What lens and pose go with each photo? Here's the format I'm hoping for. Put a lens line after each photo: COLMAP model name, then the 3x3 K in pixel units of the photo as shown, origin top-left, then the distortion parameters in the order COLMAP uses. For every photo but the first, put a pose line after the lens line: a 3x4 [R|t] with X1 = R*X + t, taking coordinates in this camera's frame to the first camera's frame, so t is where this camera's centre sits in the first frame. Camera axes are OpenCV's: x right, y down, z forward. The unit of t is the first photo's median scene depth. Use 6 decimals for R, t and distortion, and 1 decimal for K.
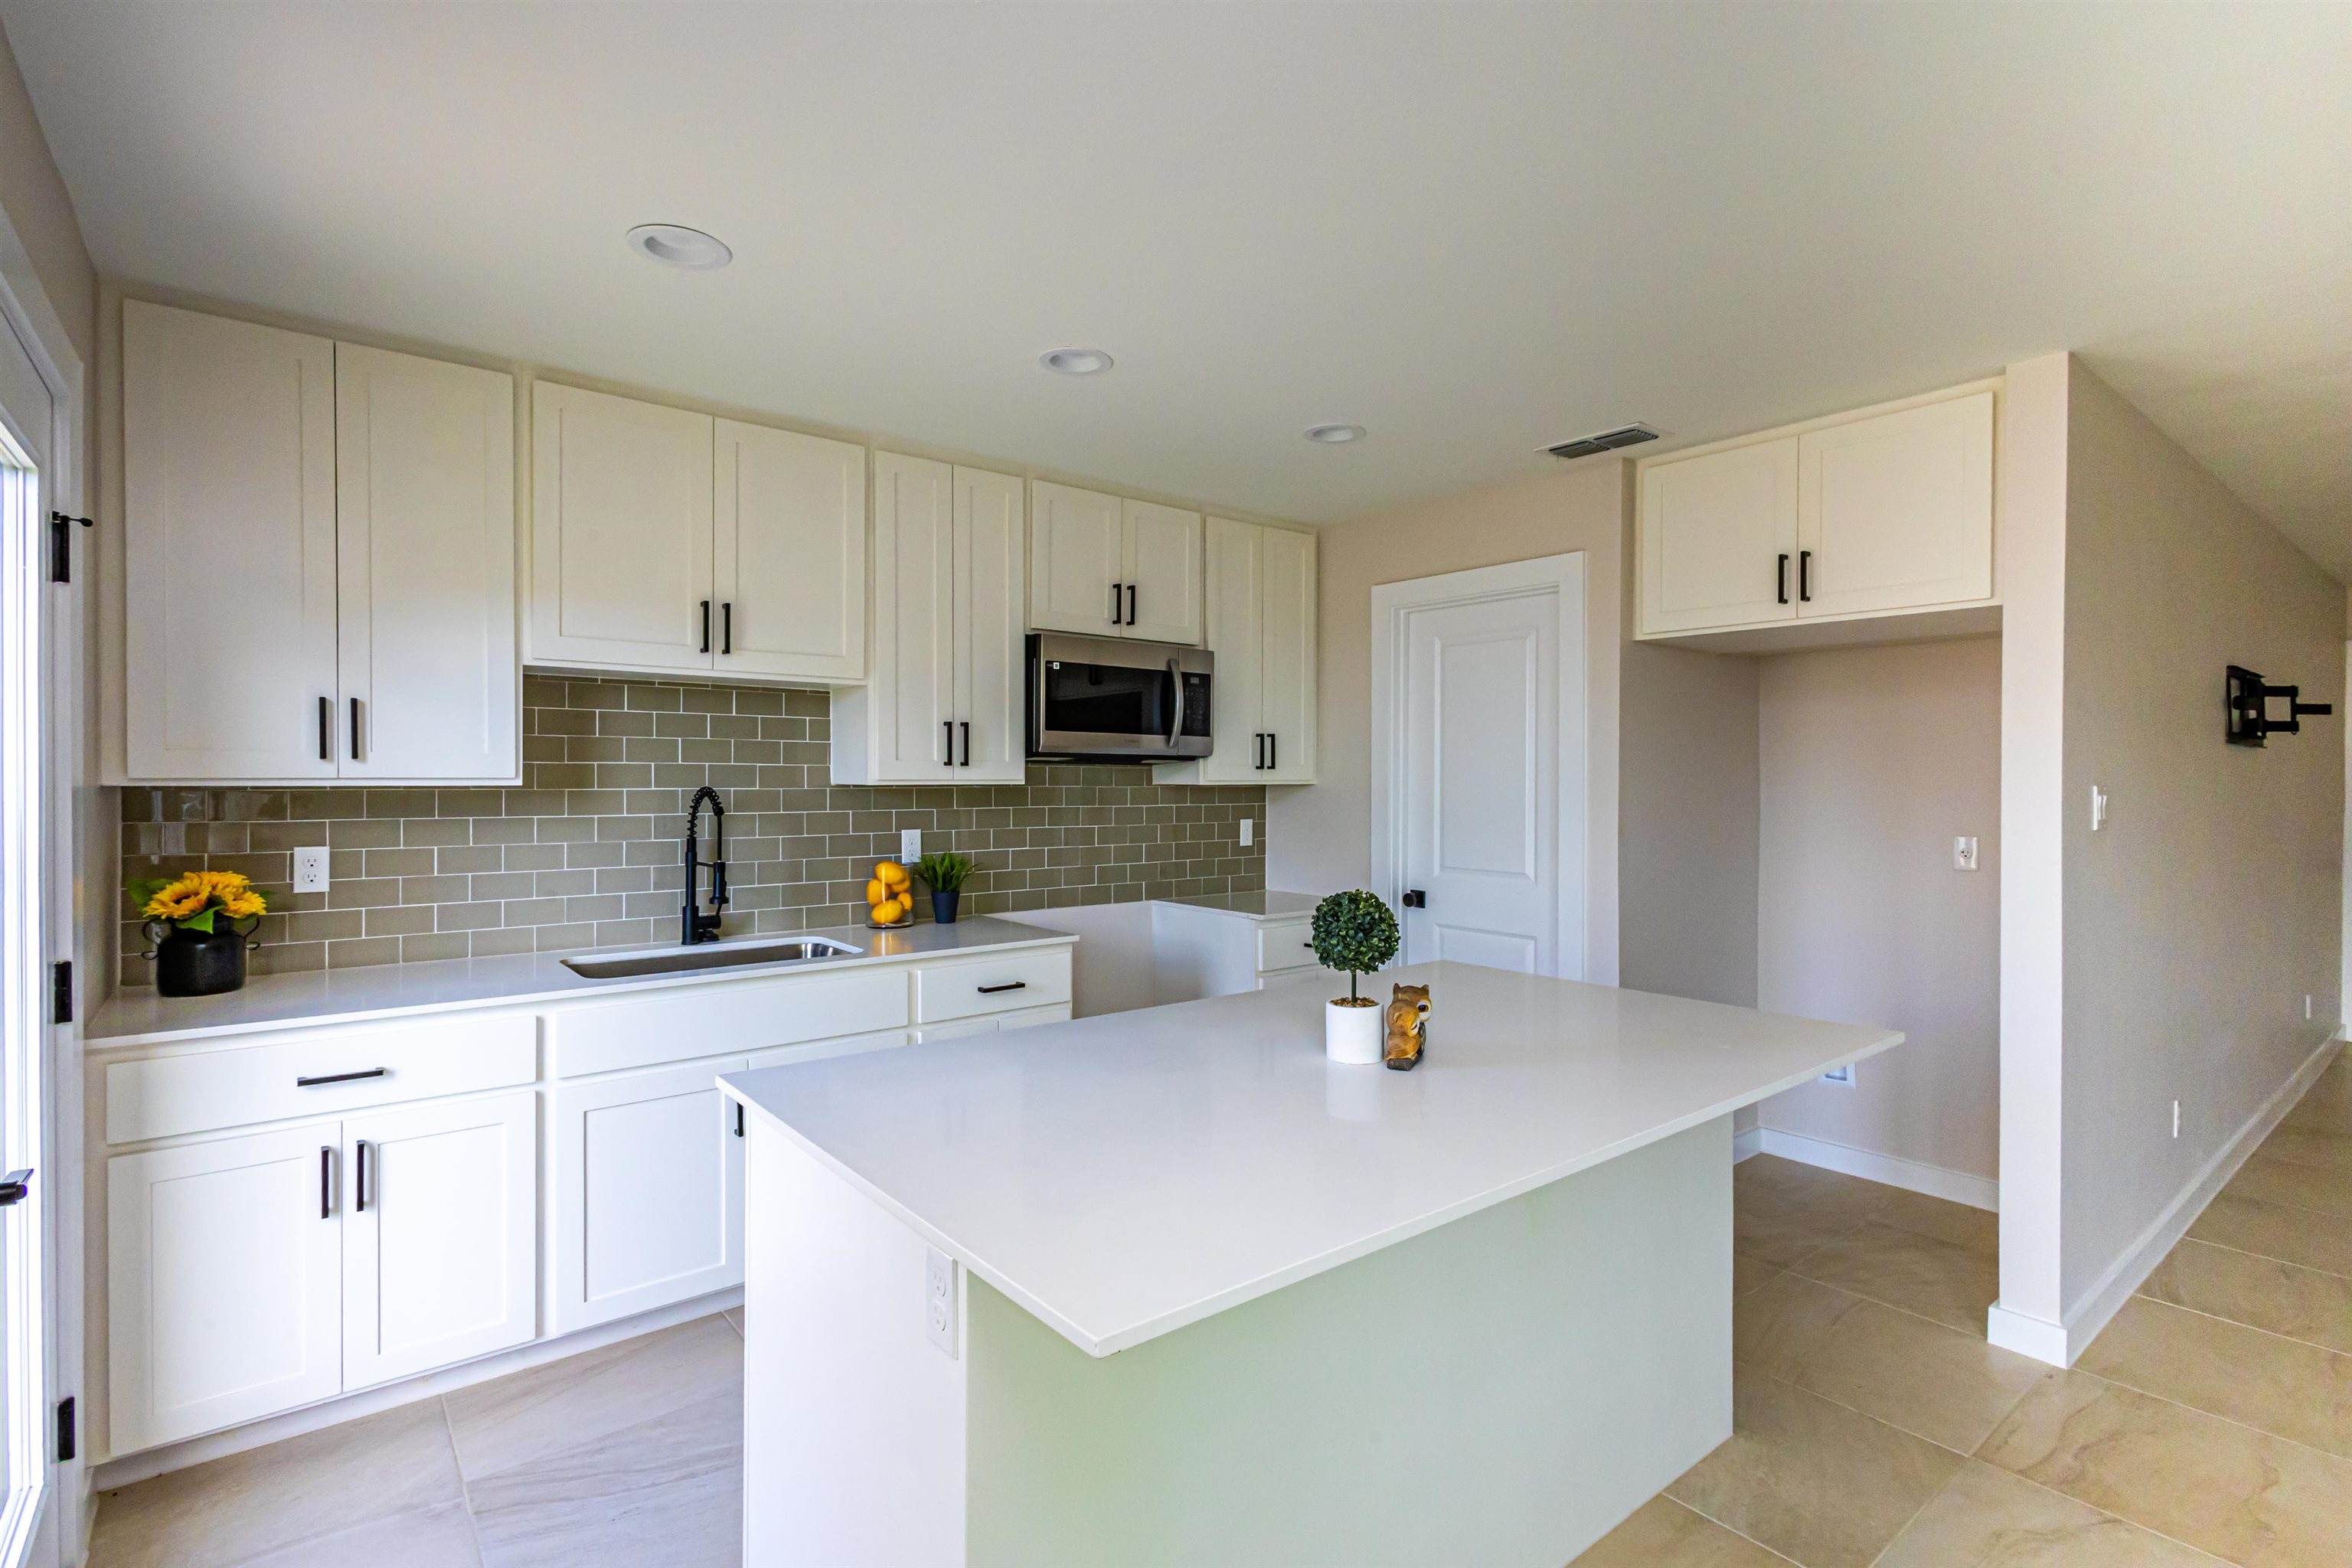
lens RADIAL K [[1127.0, 0, 1206.7], [0, 1127.0, 780.6], [0, 0, 1]] dist [0.005903, -0.000592]
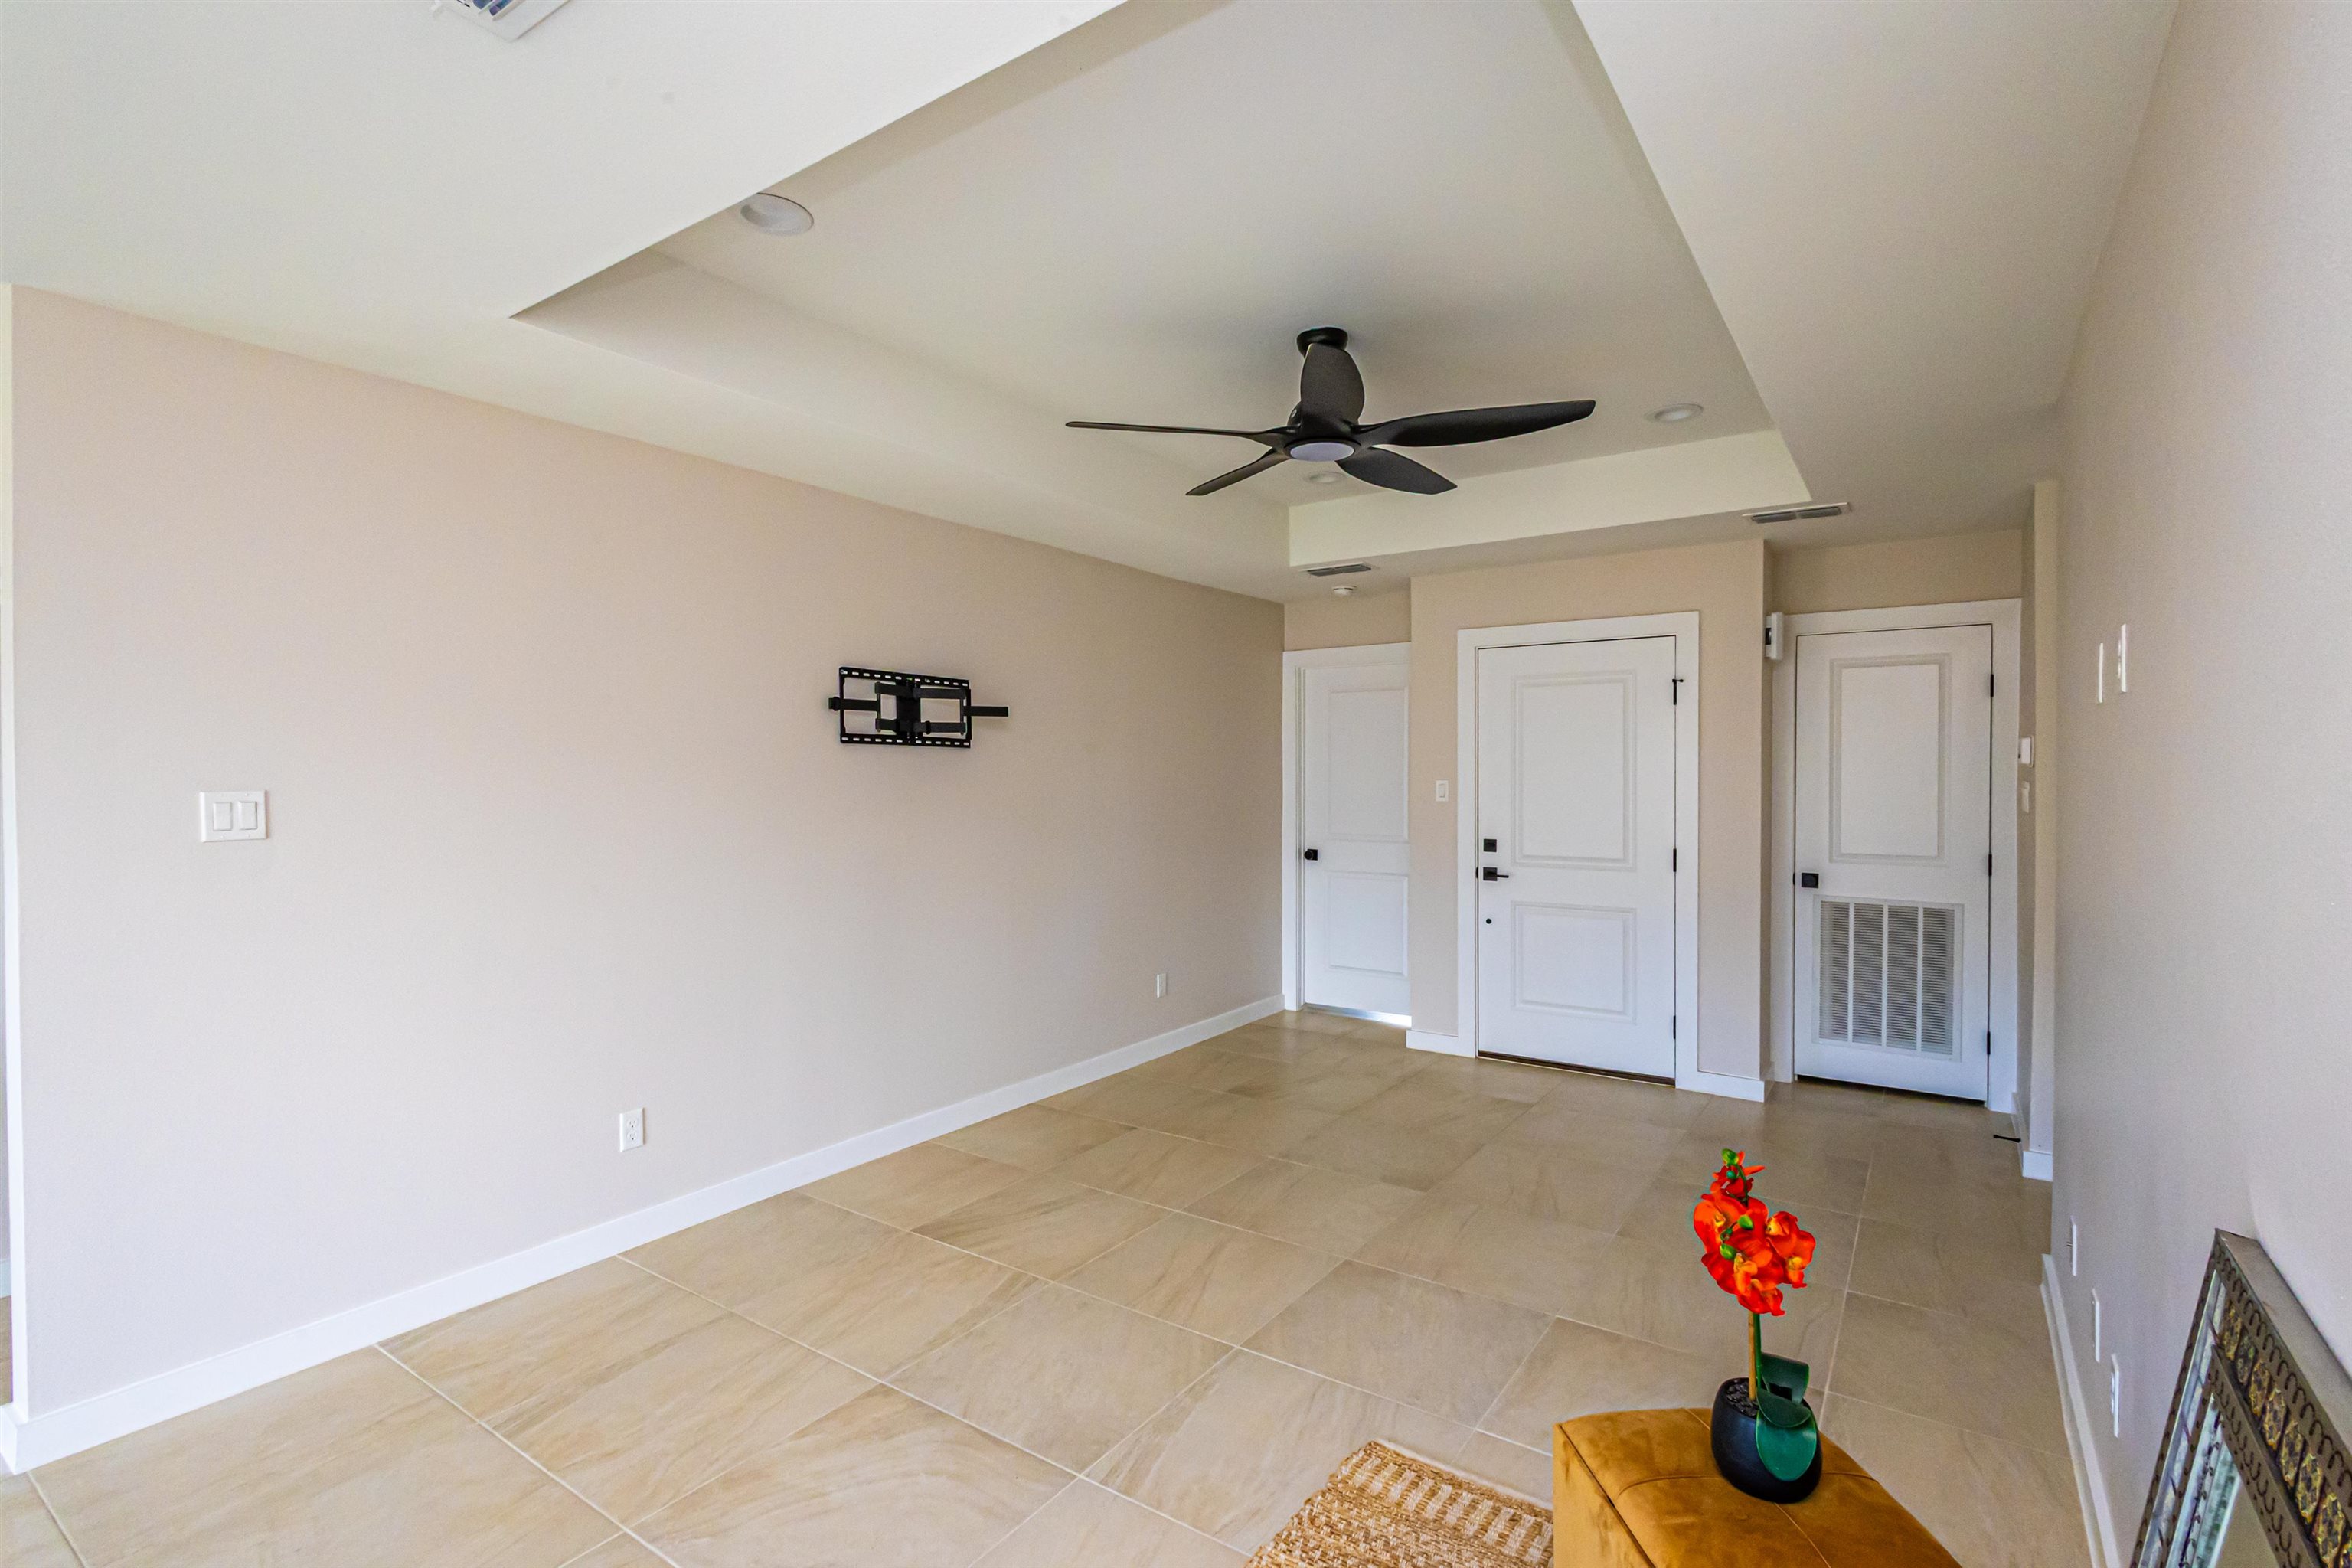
lens RADIAL K [[1094.5, 0, 1178.8], [0, 1094.5, 780.6], [0, 0, 1]] dist [0.008315, -0.000256]
pose [[0.962048, -0.006160, 0.272809, 1.070916], [0.004940, 0.999974, 0.005158, -0.003926], [-0.272834, -0.003615, 0.962054, -0.030583]]
